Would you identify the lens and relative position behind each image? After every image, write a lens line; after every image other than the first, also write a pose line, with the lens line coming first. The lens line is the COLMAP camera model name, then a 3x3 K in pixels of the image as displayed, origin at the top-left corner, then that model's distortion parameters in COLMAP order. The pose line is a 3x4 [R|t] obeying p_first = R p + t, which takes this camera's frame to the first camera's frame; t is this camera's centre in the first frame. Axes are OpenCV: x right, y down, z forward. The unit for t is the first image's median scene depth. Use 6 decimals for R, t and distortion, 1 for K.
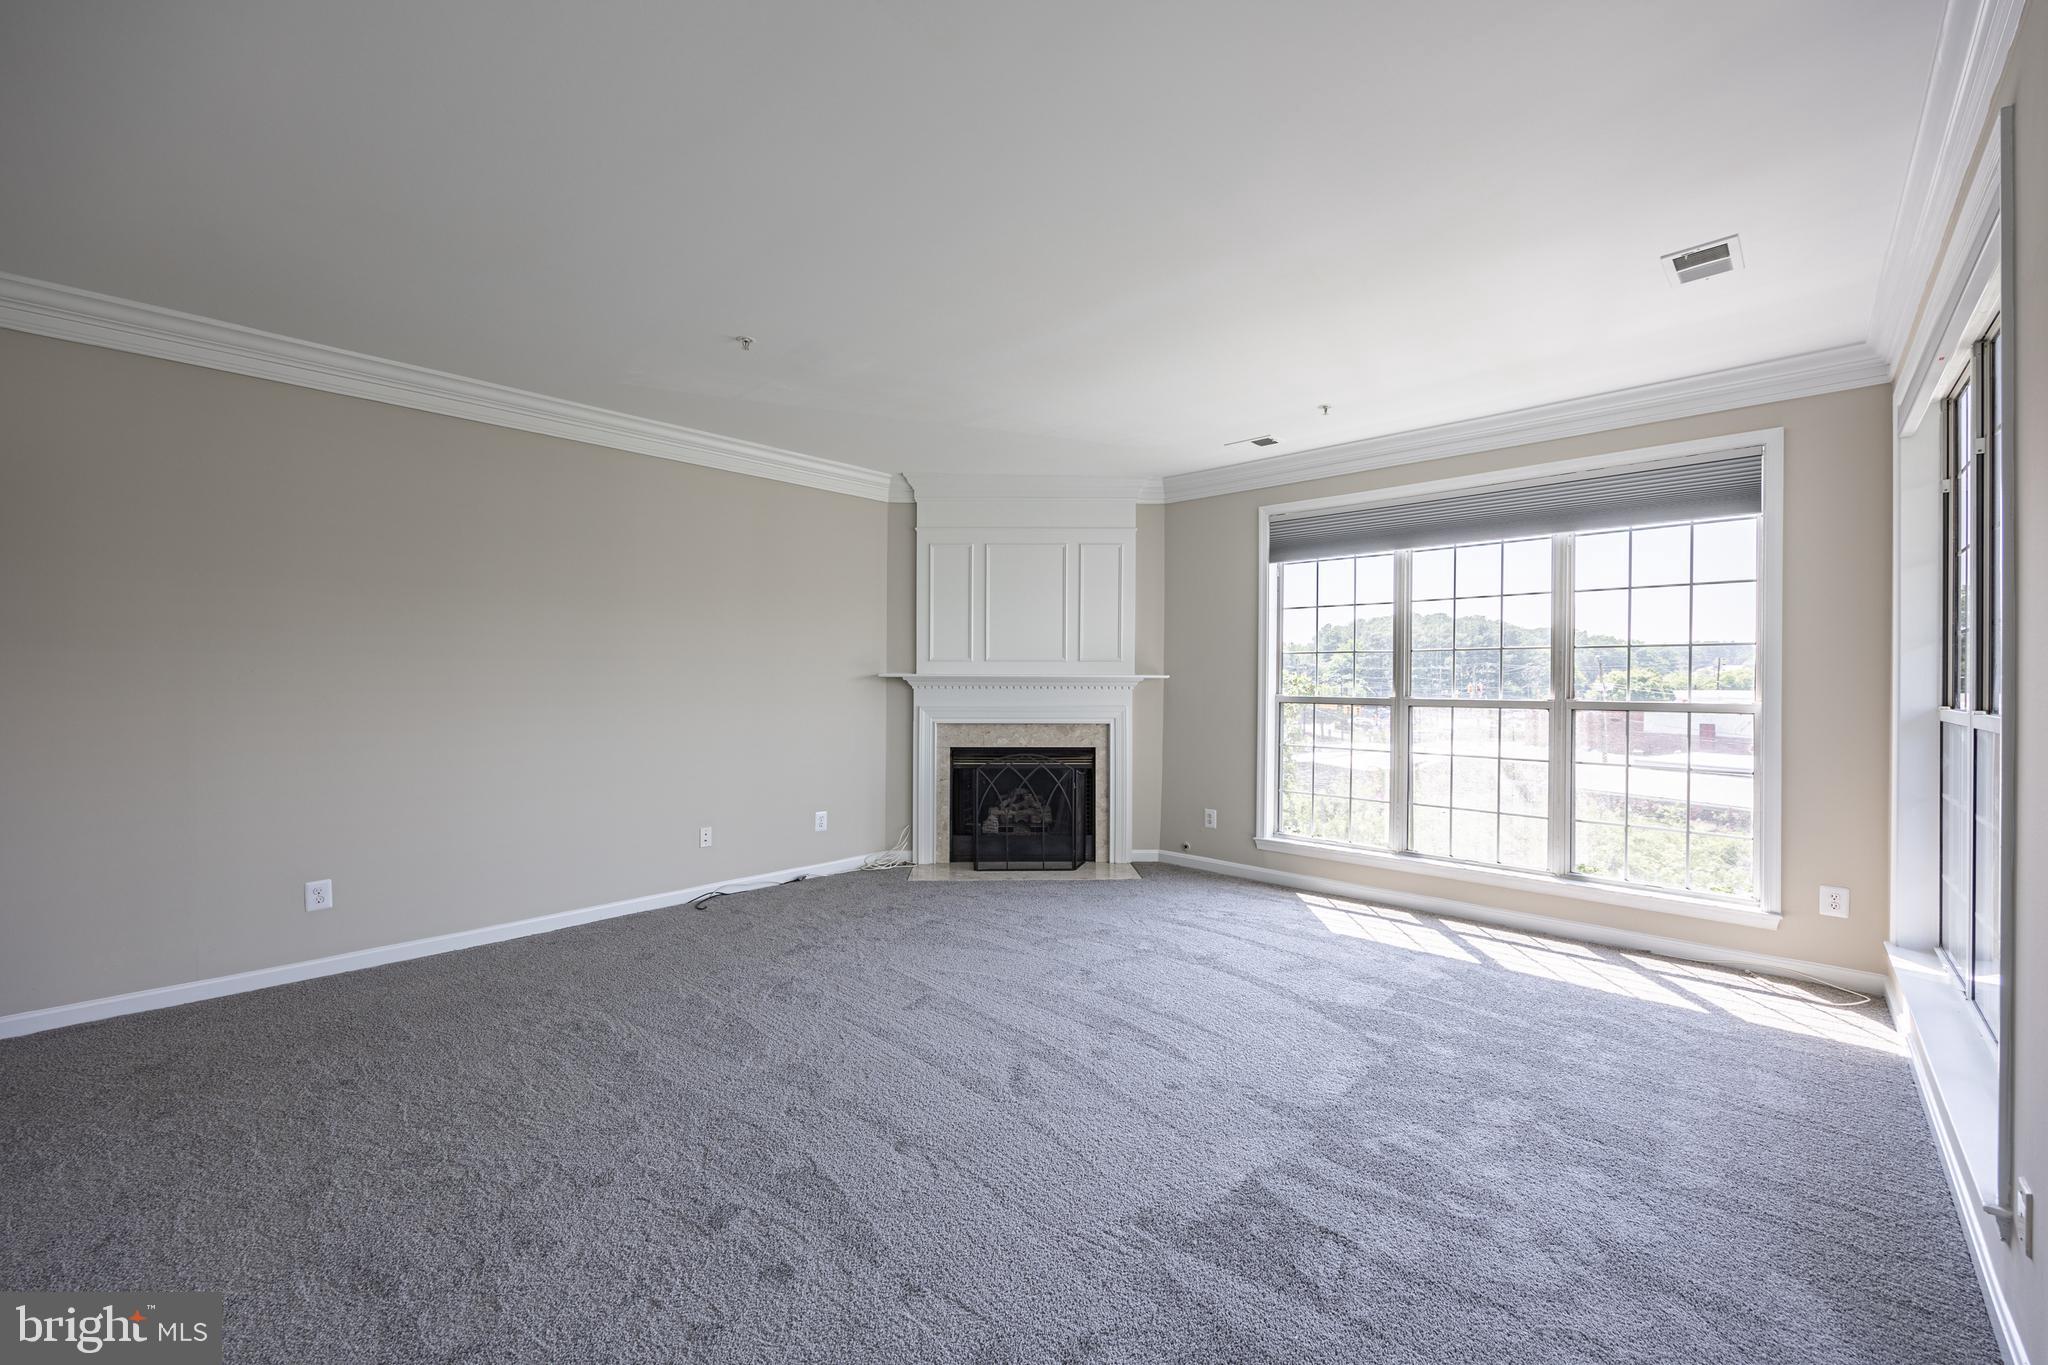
lens RADIAL K [[815.8, 0, 1012.3], [0, 815.8, 680.1], [0, 0, 1]] dist [-0.004572, 0.000176]
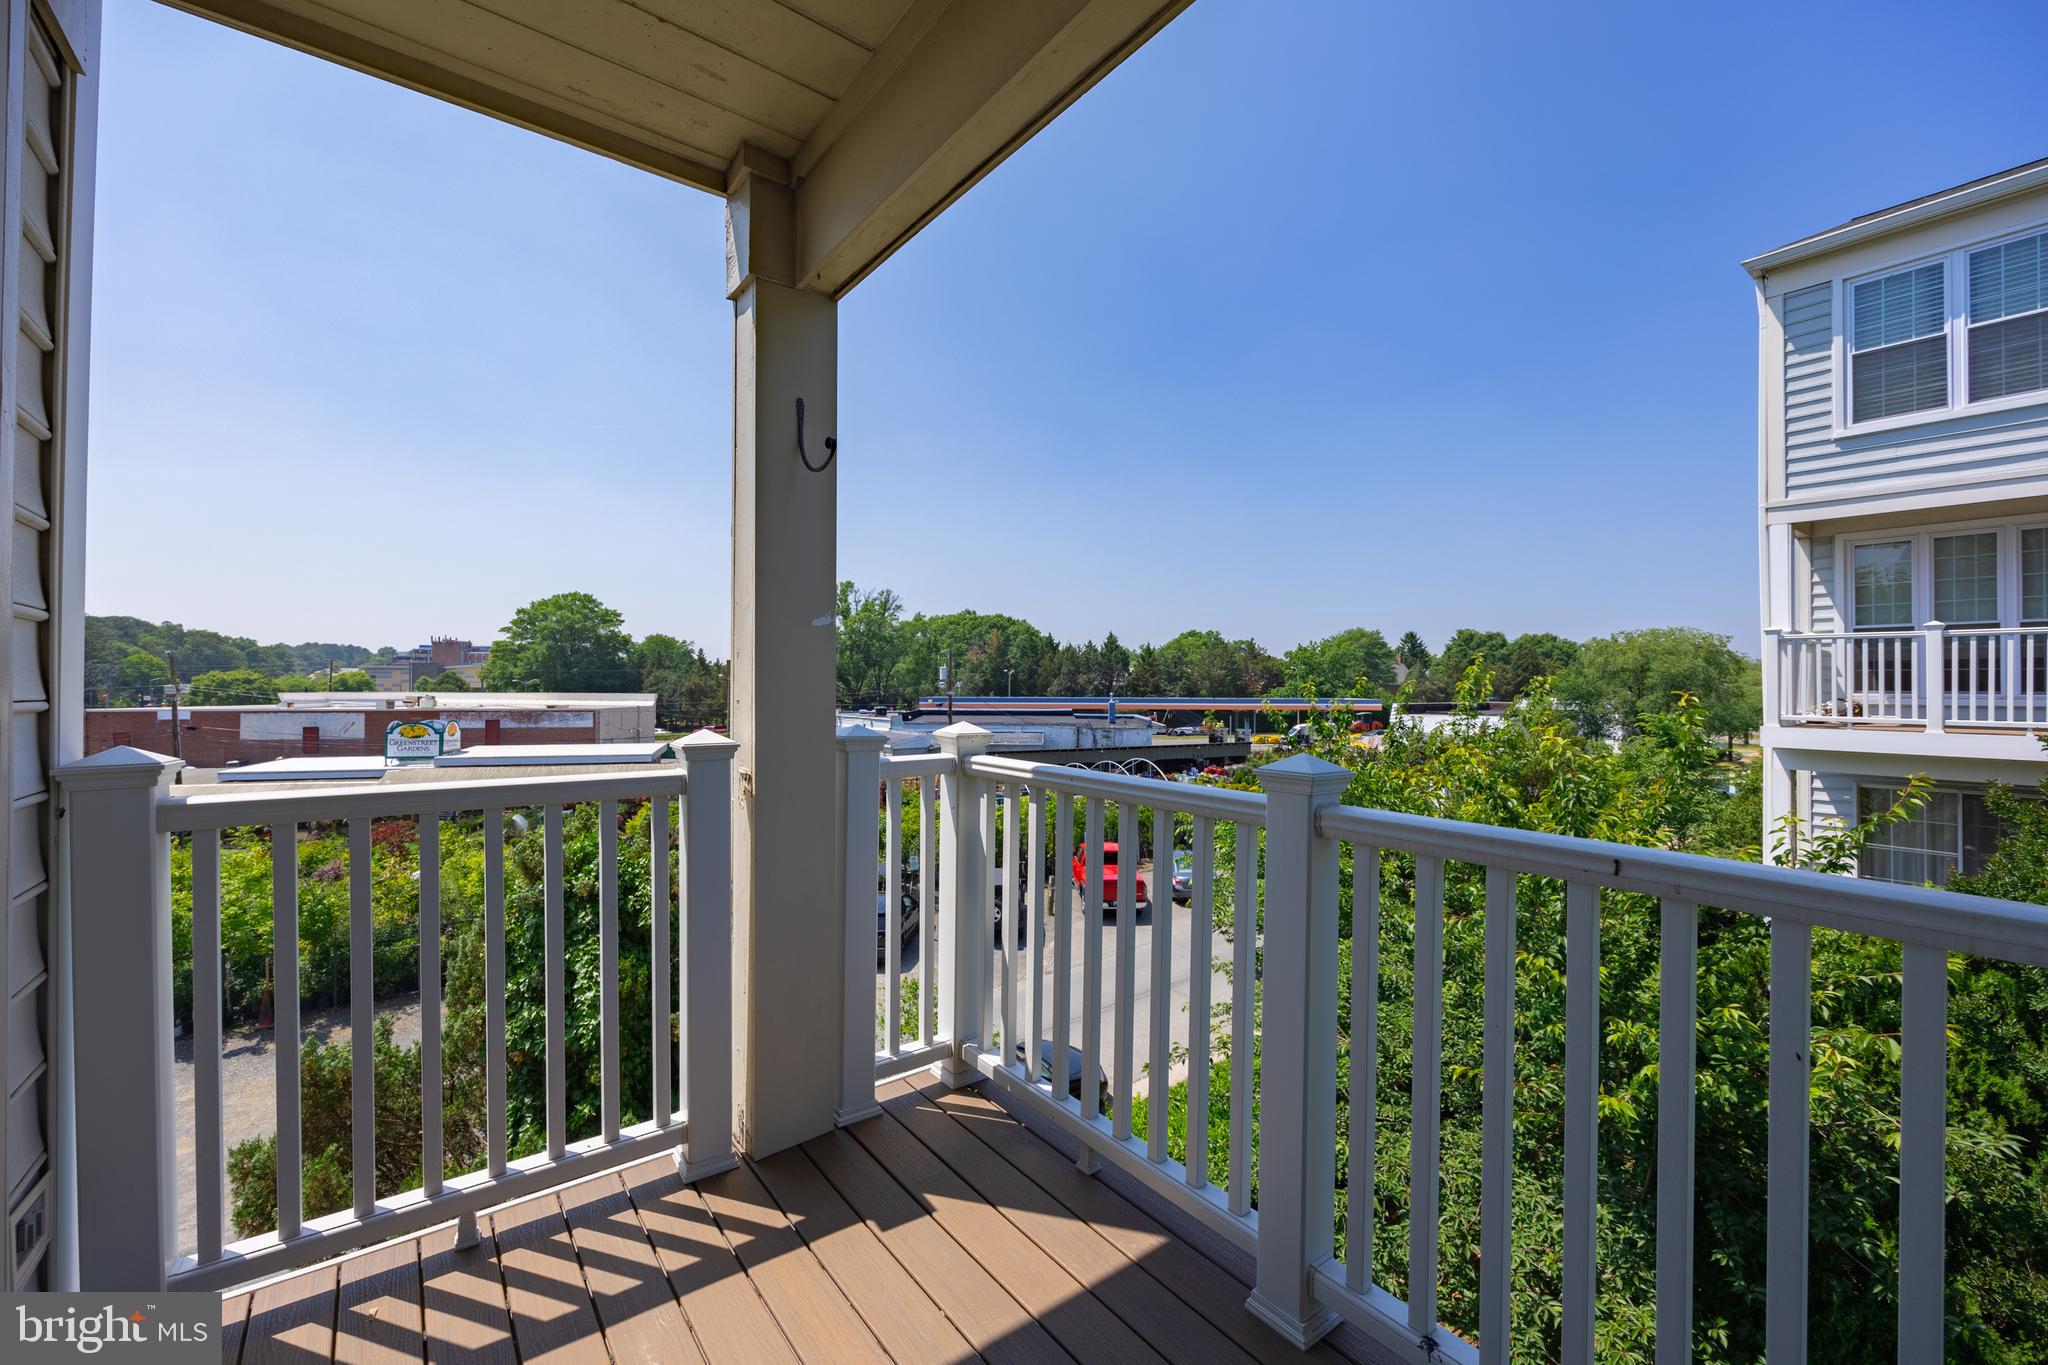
lens RADIAL K [[815.8, 0, 1020.5], [0, 815.8, 683.7], [0, 0, 1]] dist [-0.004572, 0.000176]
pose [[0.156046, 0.000202, 0.987750, 0.490556], [-0.001651, 0.999999, 0.000056, 0.016957], [-0.987748, -0.001639, 0.156046, 0.241448]]
